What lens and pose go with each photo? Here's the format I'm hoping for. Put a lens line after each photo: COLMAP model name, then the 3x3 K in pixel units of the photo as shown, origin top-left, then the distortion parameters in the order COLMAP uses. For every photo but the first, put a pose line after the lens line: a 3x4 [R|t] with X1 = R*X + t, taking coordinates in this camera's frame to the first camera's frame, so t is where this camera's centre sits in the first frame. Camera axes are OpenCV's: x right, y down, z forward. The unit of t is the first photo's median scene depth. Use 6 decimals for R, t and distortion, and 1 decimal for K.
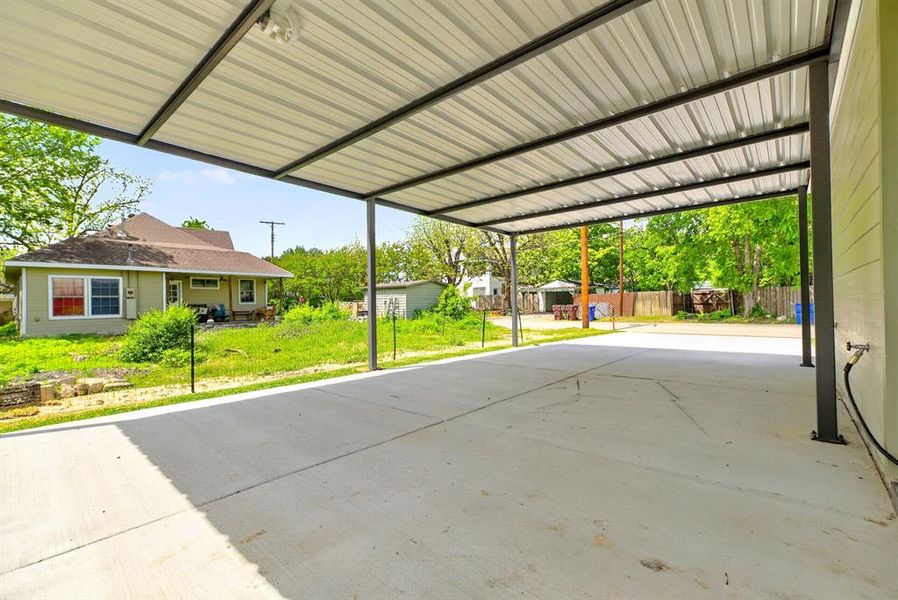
lens RADIAL K [[391.6, 0, 444.4], [0, 391.6, 307.1], [0, 0, 1]] dist [-0.002204, -0.000122]
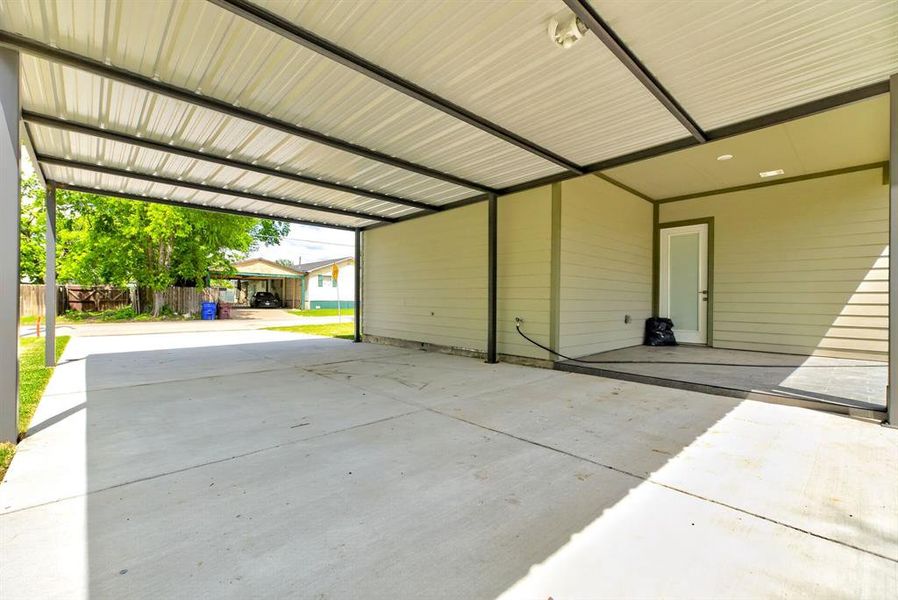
lens RADIAL K [[391.6, 0, 444.4], [0, 391.6, 296.5], [0, 0, 1]] dist [-0.002204, -0.000122]
pose [[0.101696, 0.023036, 0.994549, -0.225898], [0.000564, 0.999730, -0.023214, 0.001801], [-0.994815, 0.002921, 0.101655, 0.180793]]
